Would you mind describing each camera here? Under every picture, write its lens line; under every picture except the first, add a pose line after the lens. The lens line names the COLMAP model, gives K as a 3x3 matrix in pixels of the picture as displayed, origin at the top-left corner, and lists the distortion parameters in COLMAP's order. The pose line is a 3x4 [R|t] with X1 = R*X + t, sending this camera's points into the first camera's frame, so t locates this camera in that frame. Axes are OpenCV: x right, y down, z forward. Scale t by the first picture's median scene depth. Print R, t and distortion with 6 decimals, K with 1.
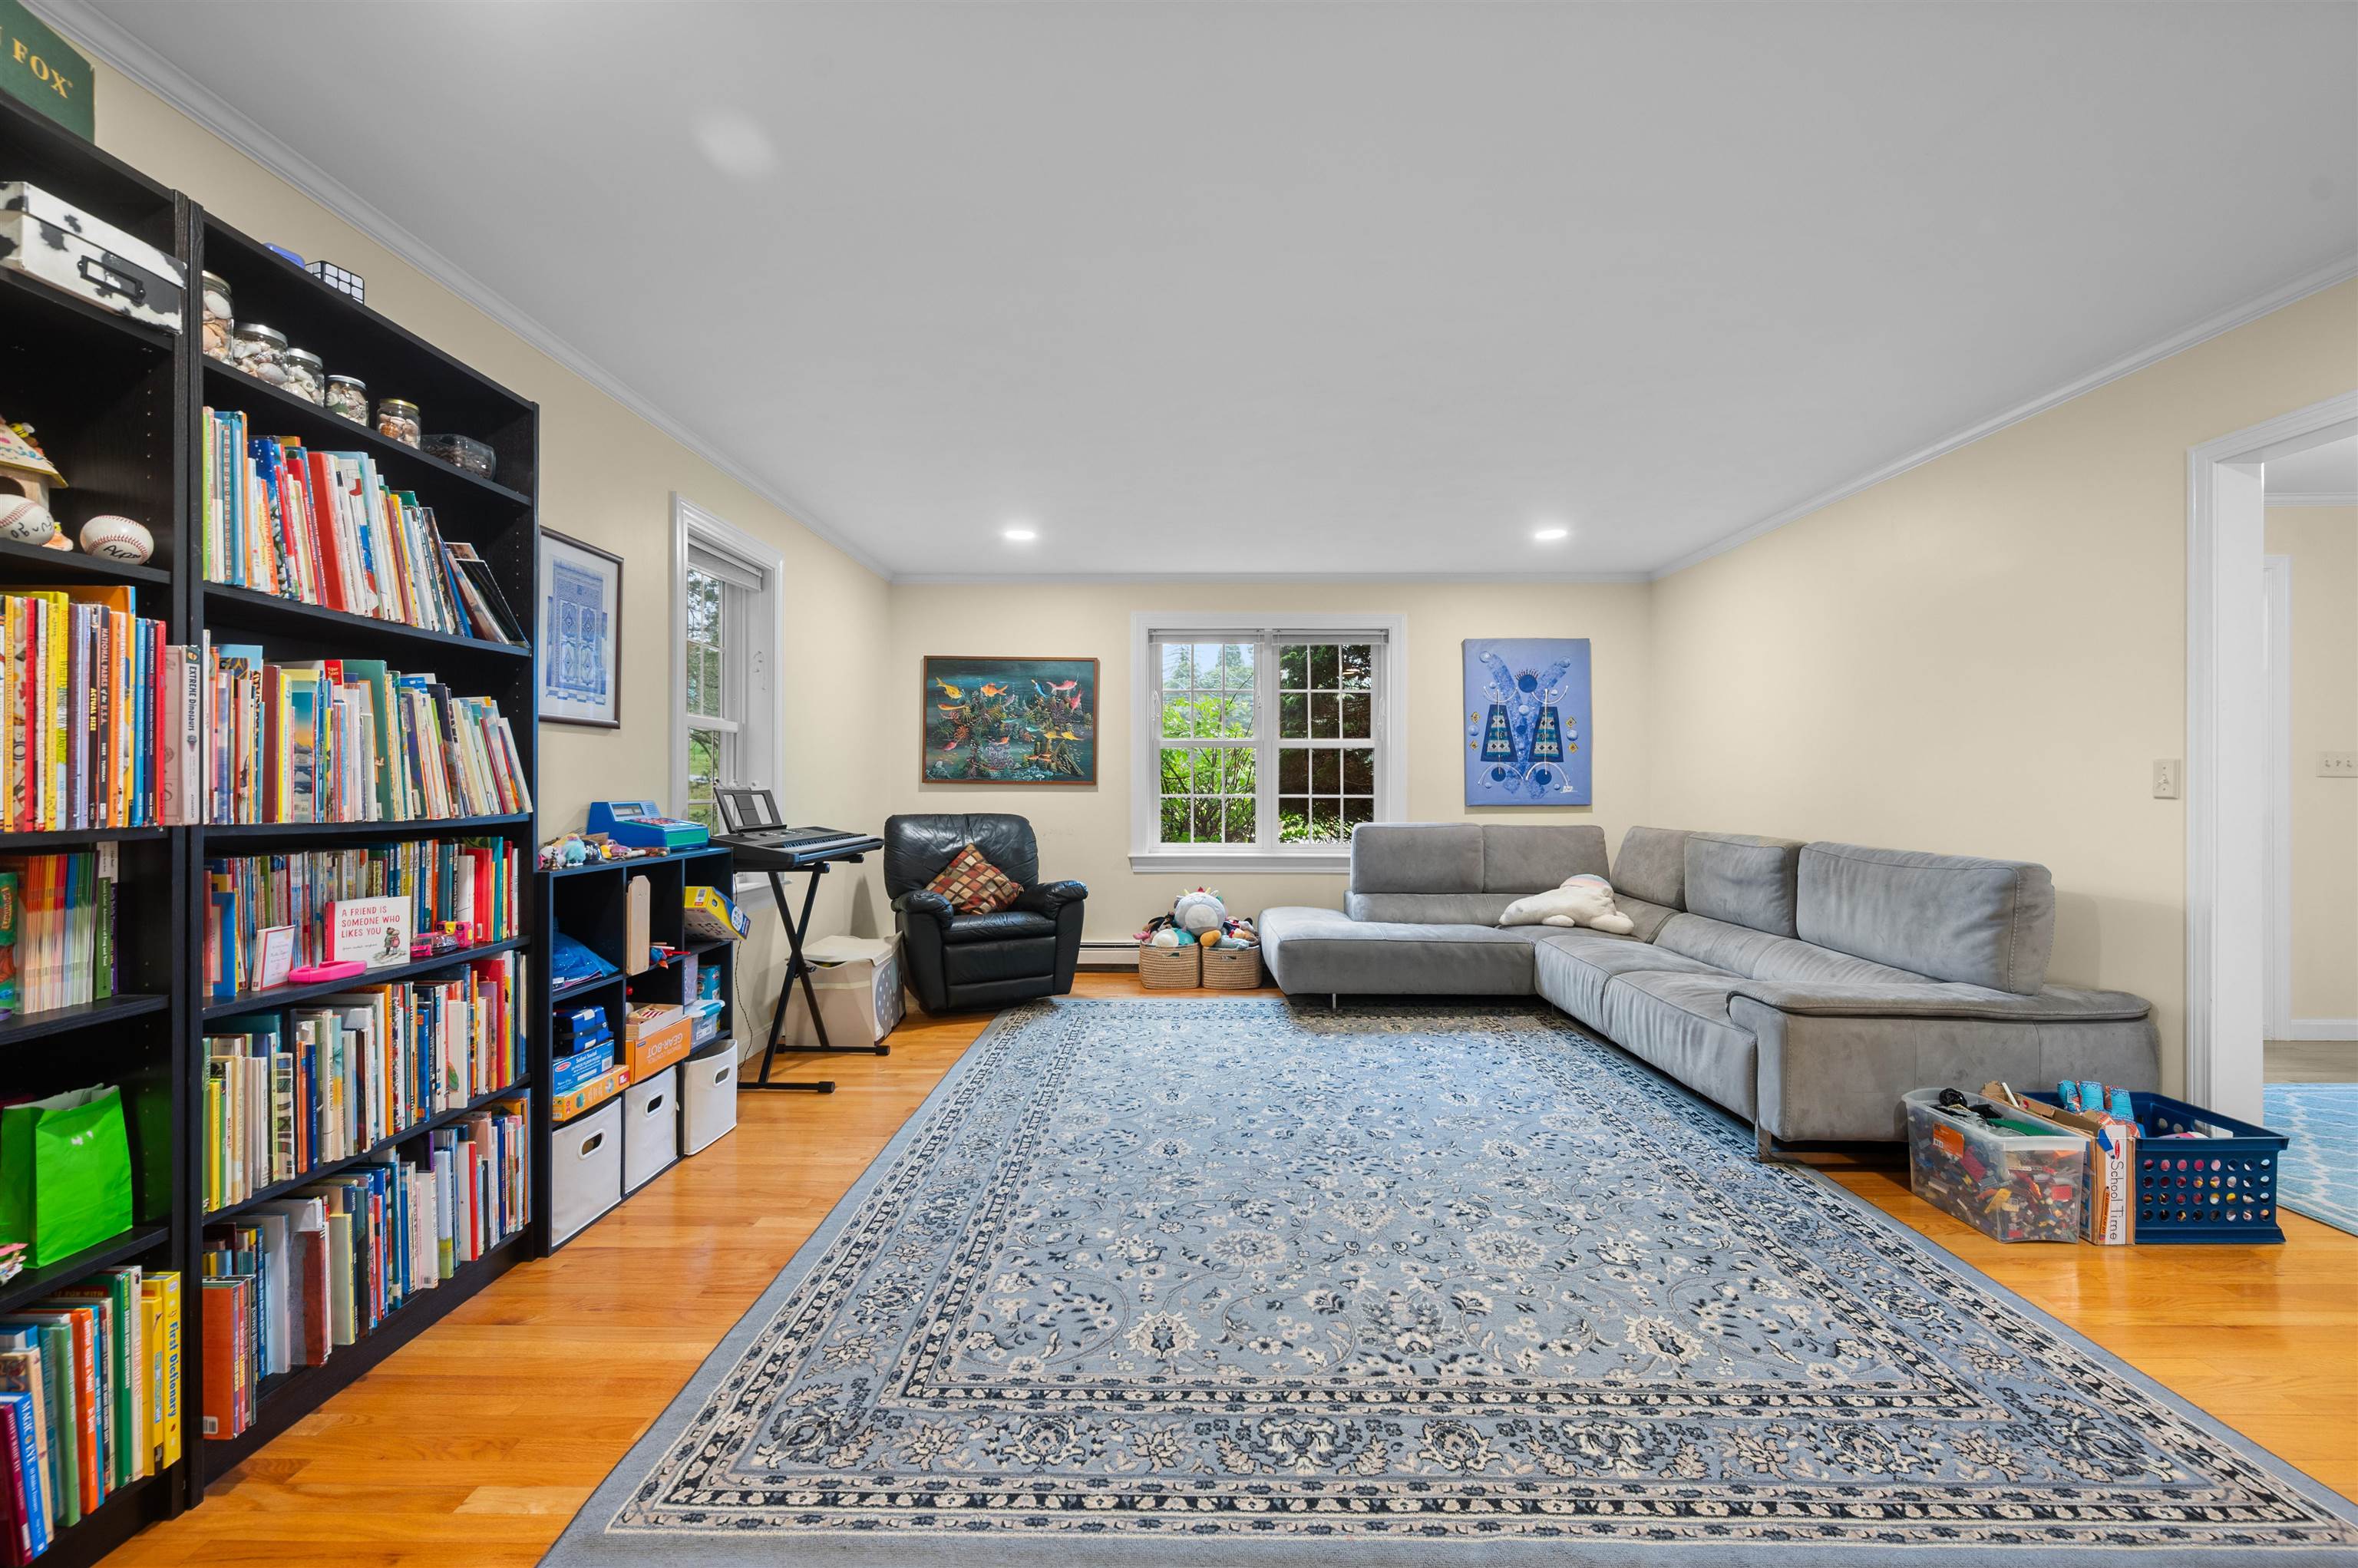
lens RADIAL K [[982.4, 0, 1184.1], [0, 982.4, 787.8], [0, 0, 1]] dist [-0.001190, 0.000424]
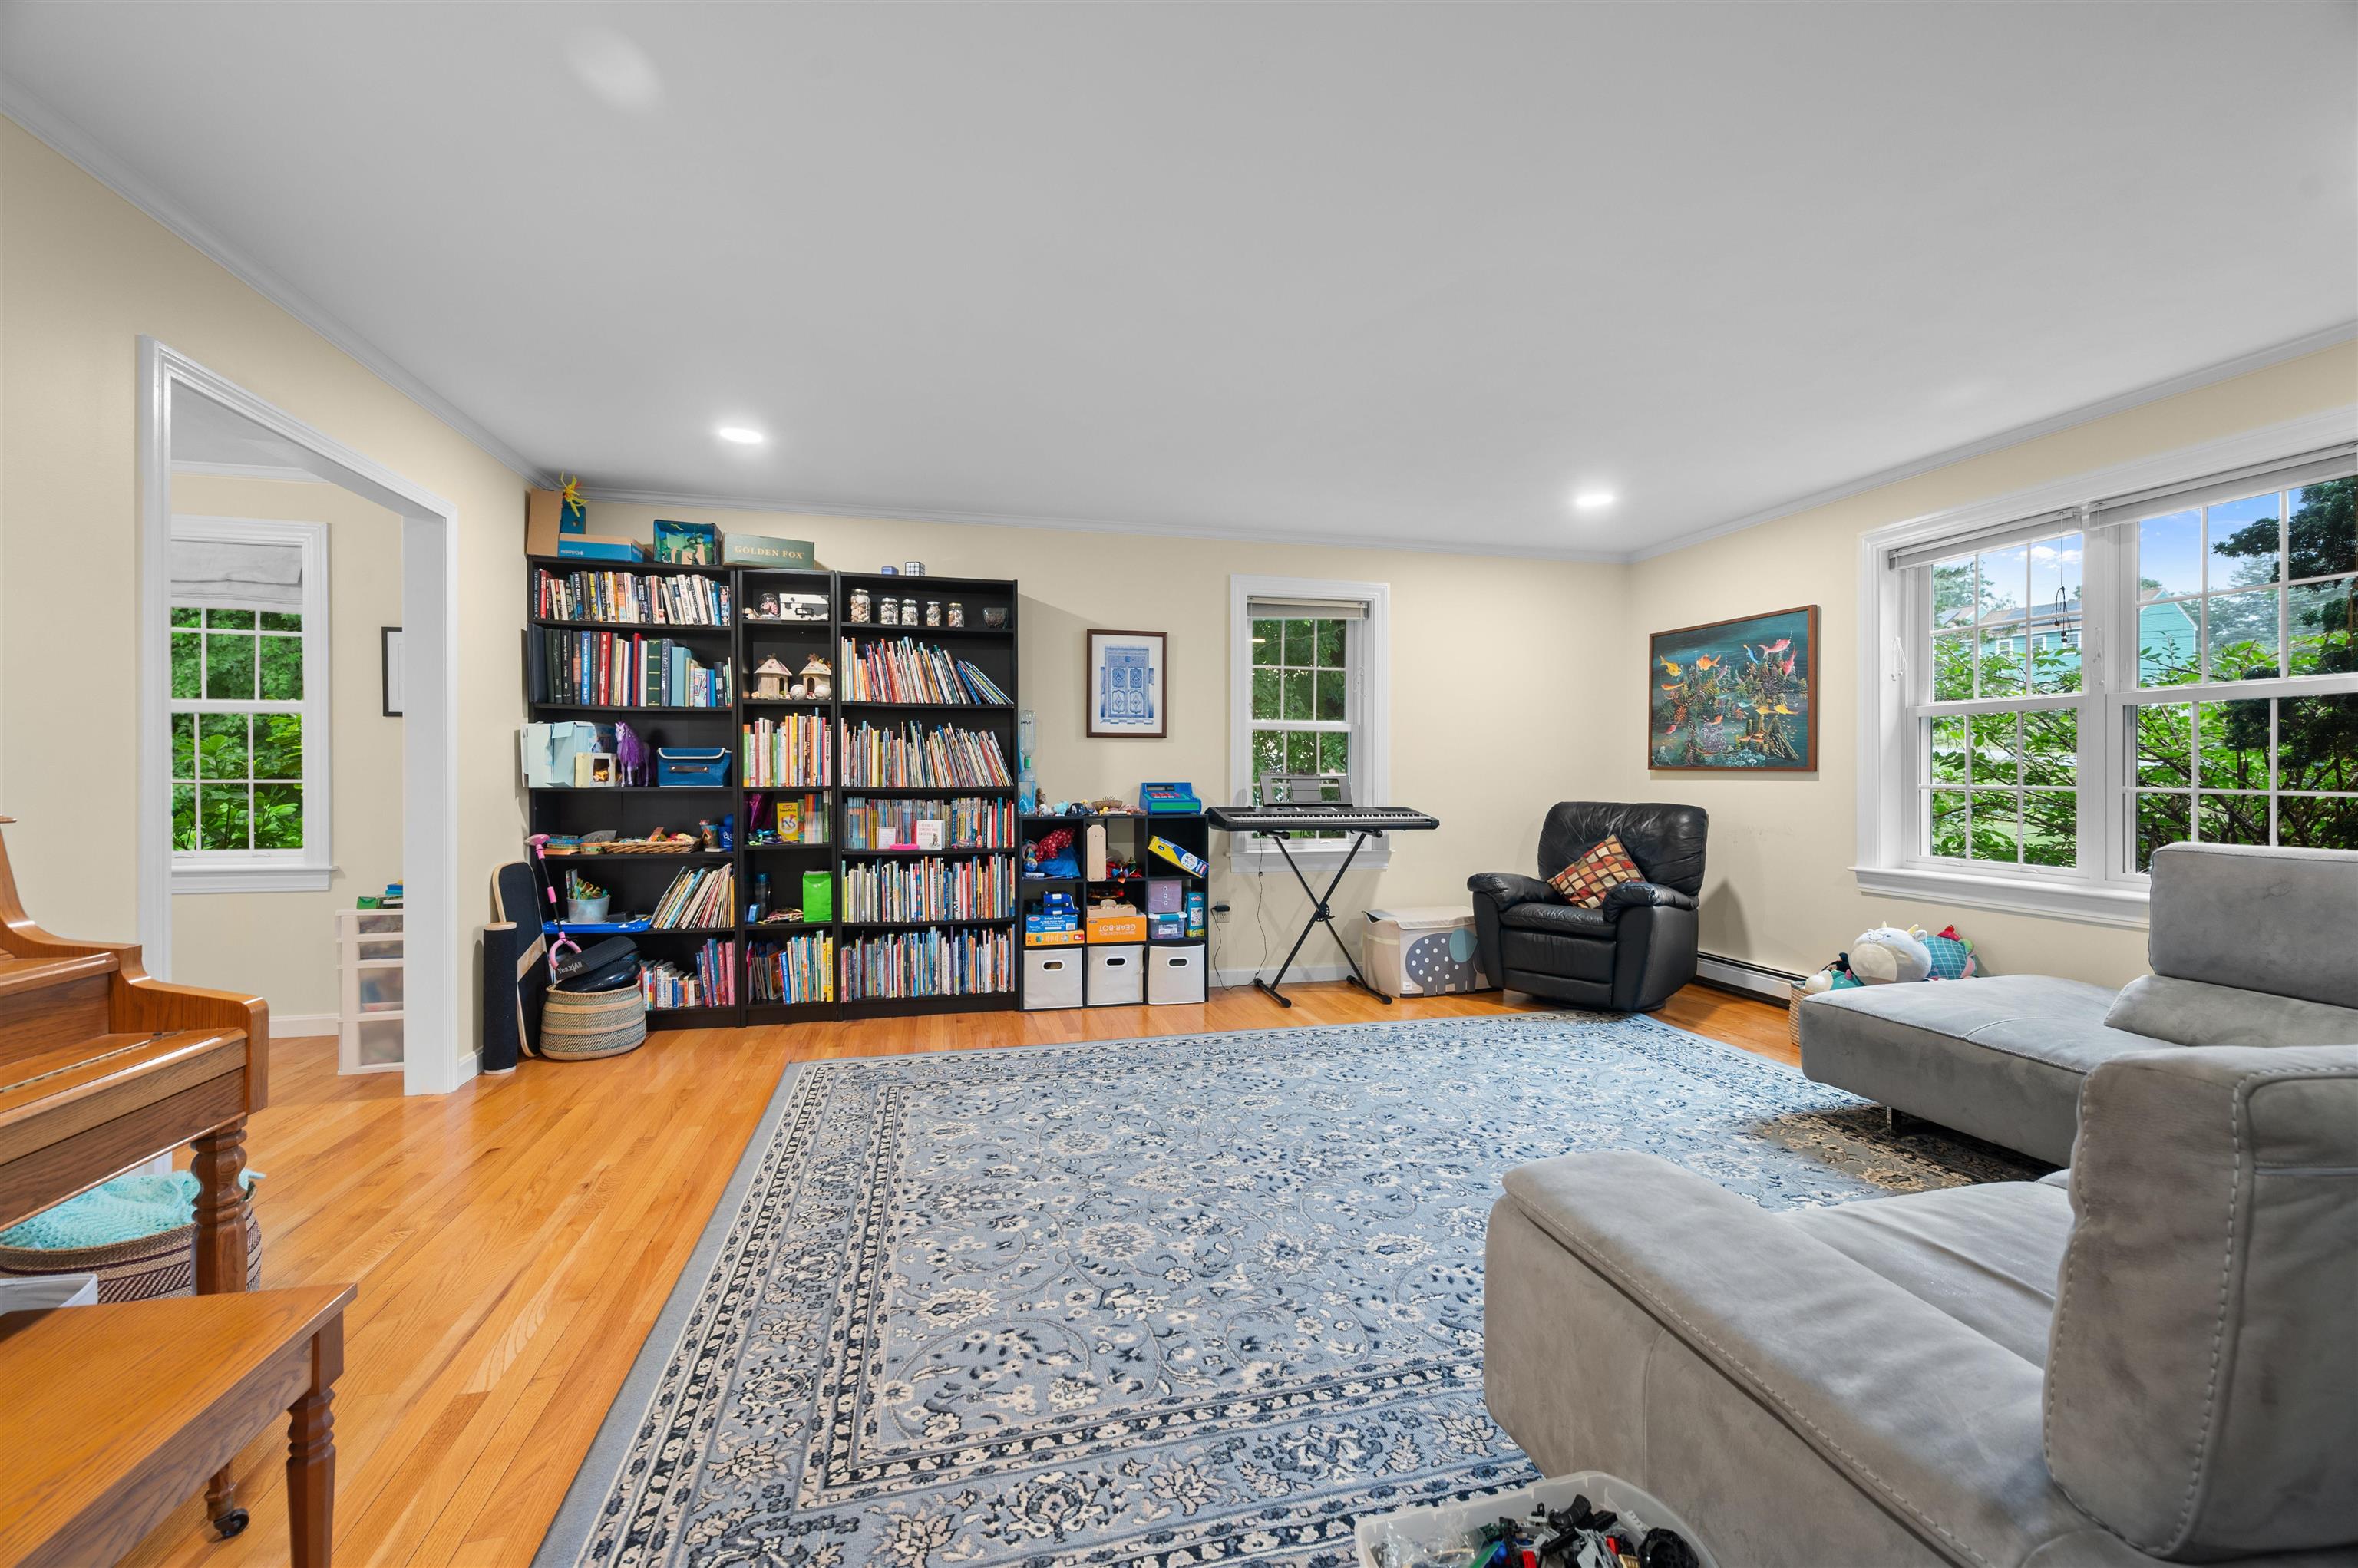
lens RADIAL K [[982.4, 0, 1183.8], [0, 982.4, 779.0], [0, 0, 1]] dist [-0.001190, 0.000424]
pose [[0.234402, 0.004372, -0.972130, 1.311348], [-0.001837, 0.999990, 0.004054, 0.002156], [0.972138, 0.000835, 0.234407, 0.841220]]
